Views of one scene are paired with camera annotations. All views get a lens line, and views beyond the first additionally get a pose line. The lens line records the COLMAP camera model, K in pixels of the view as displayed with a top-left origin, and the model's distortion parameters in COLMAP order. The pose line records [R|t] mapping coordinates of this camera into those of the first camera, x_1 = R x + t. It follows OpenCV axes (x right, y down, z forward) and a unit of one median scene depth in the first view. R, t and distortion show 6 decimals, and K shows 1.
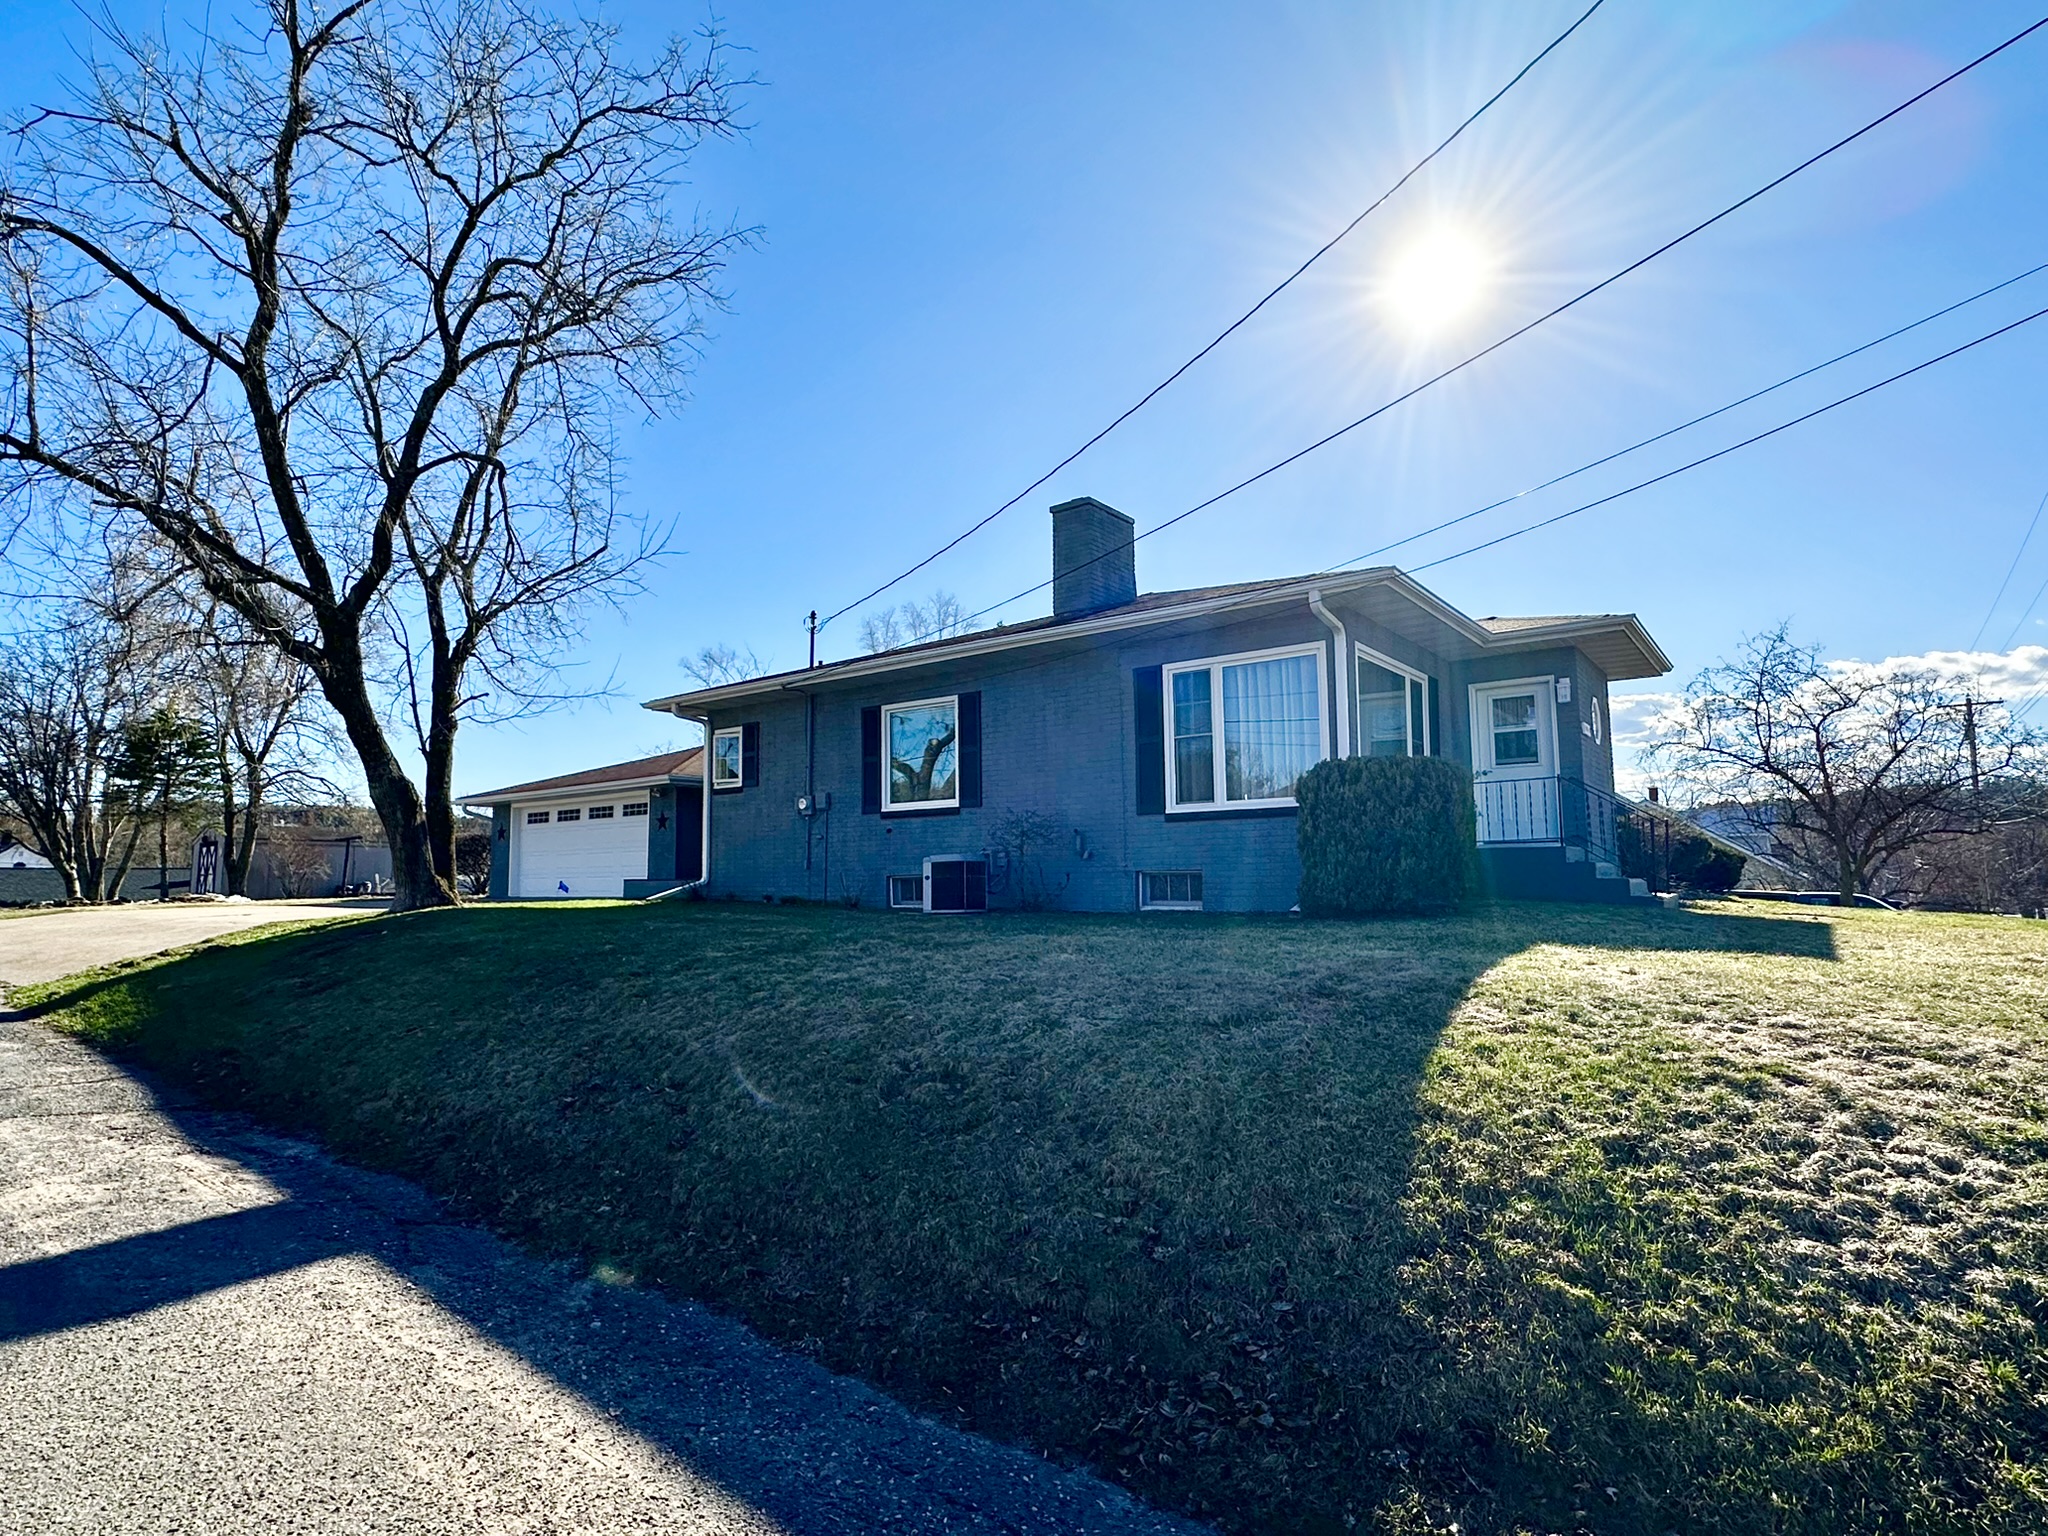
lens RADIAL K [[1077.0, 0, 1011.7], [0, 1077.0, 767.4], [0, 0, 1]] dist [-0.000490, 0.000066]
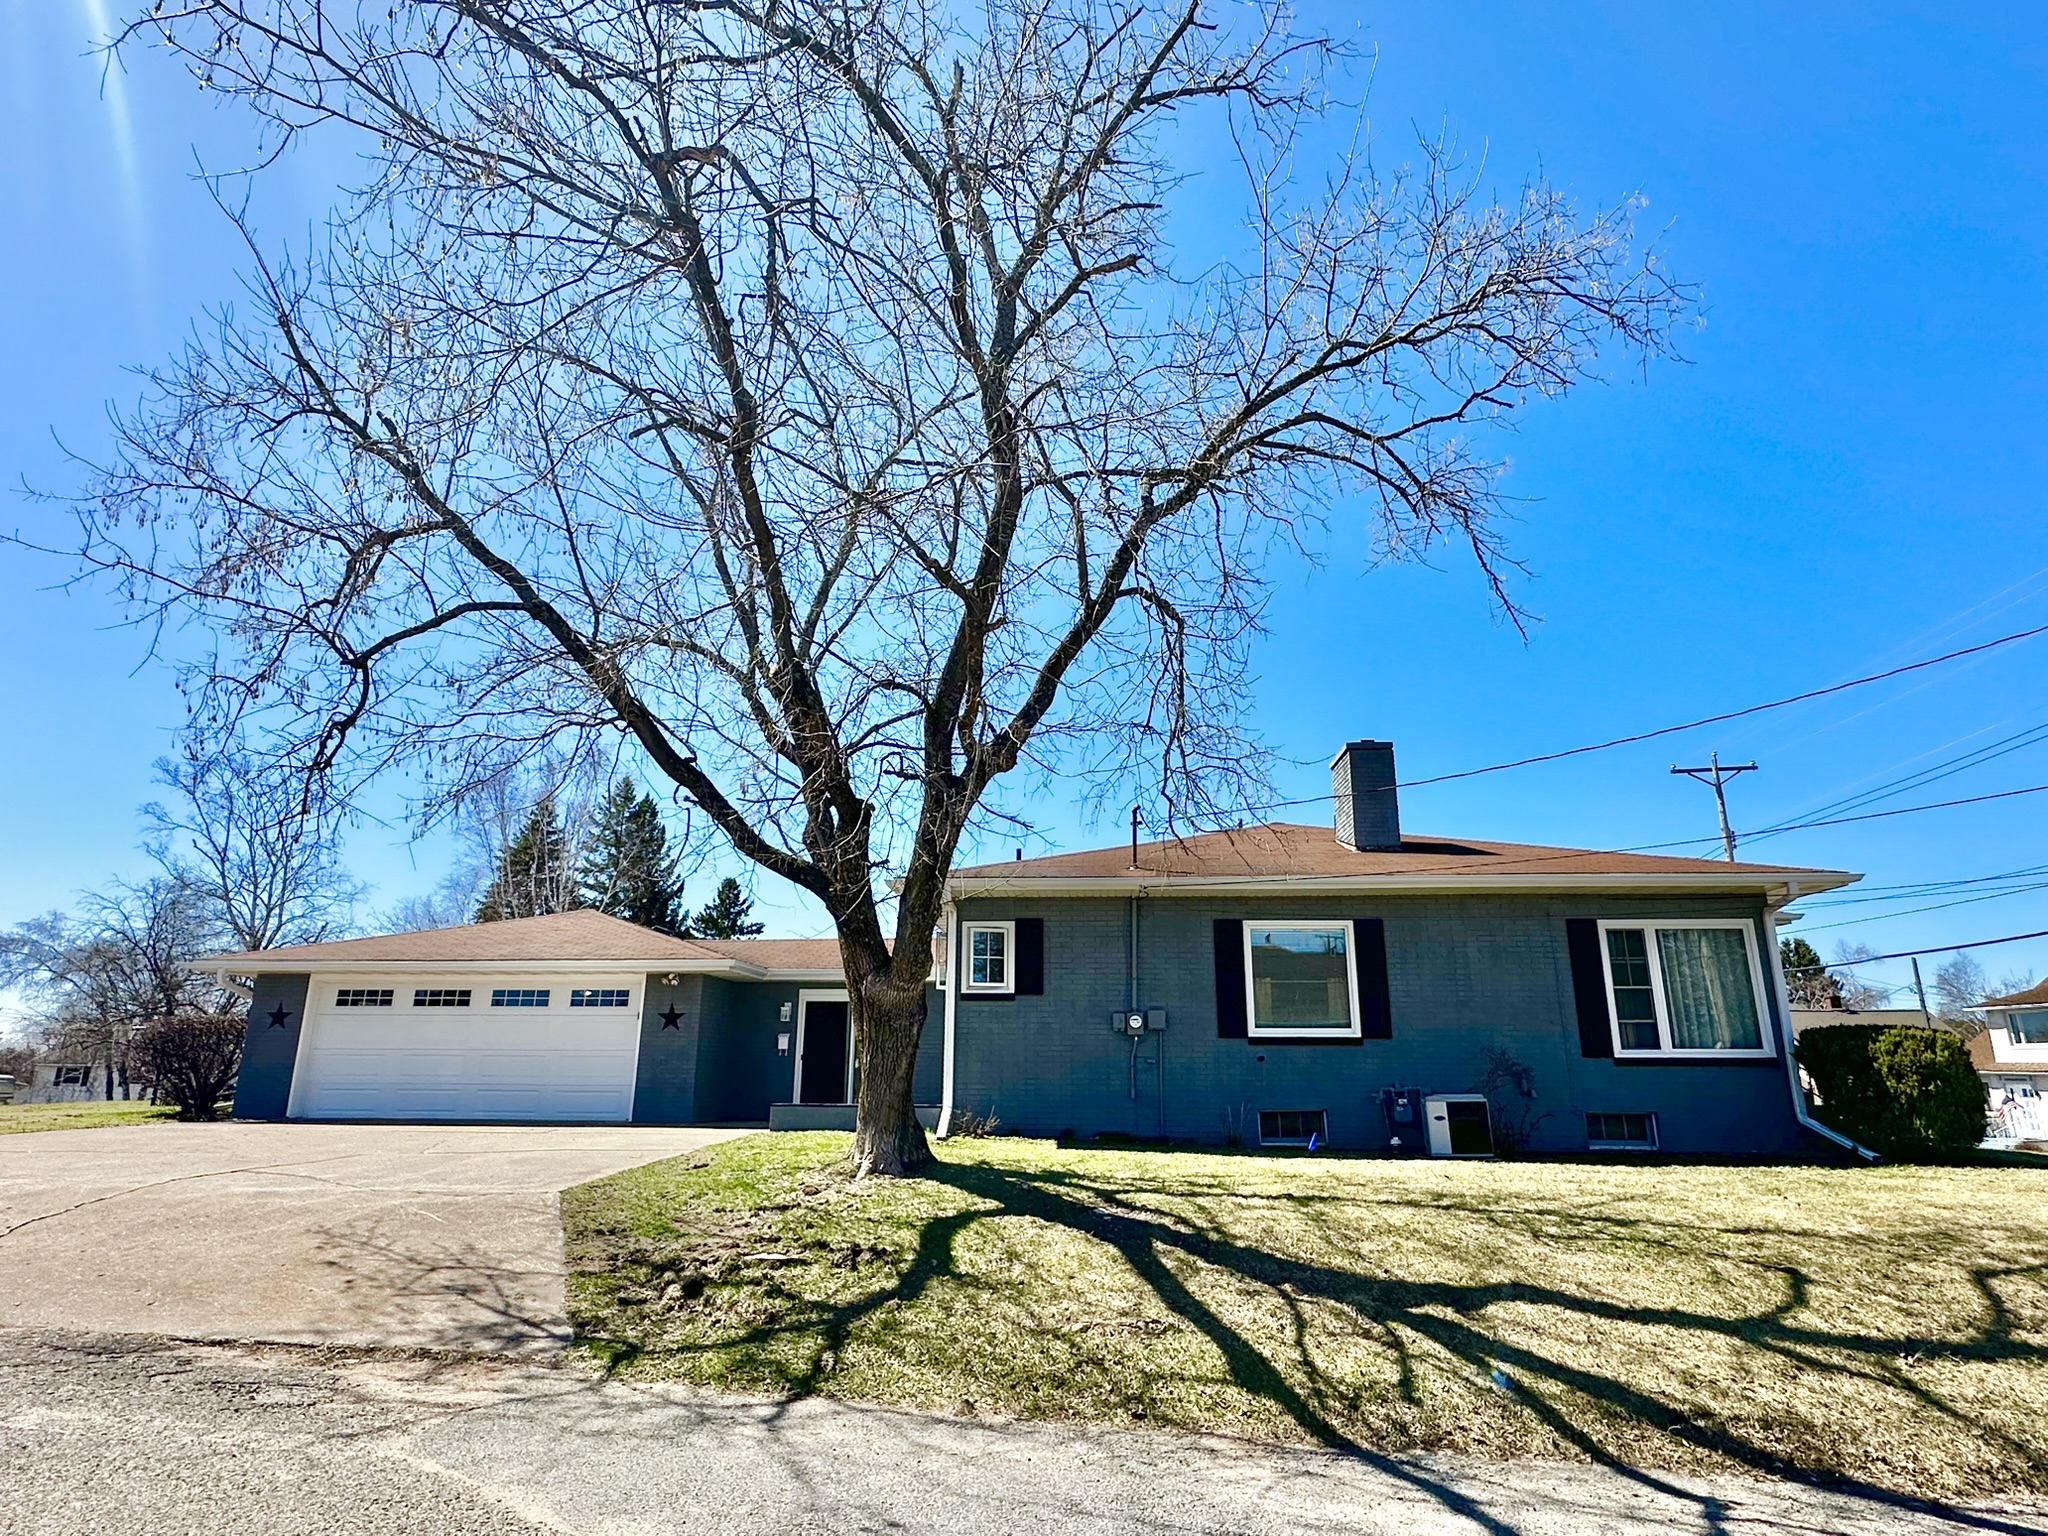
lens RADIAL K [[1077.0, 0, 1028.2], [0, 1077.0, 764.5], [0, 0, 1]] dist [-0.000490, 0.000066]
pose [[0.839824, 0.167302, 0.516436, -0.874610], [-0.073496, 0.977608, -0.197181, 0.009603], [-0.537861, 0.127641, 0.833315, 0.331882]]
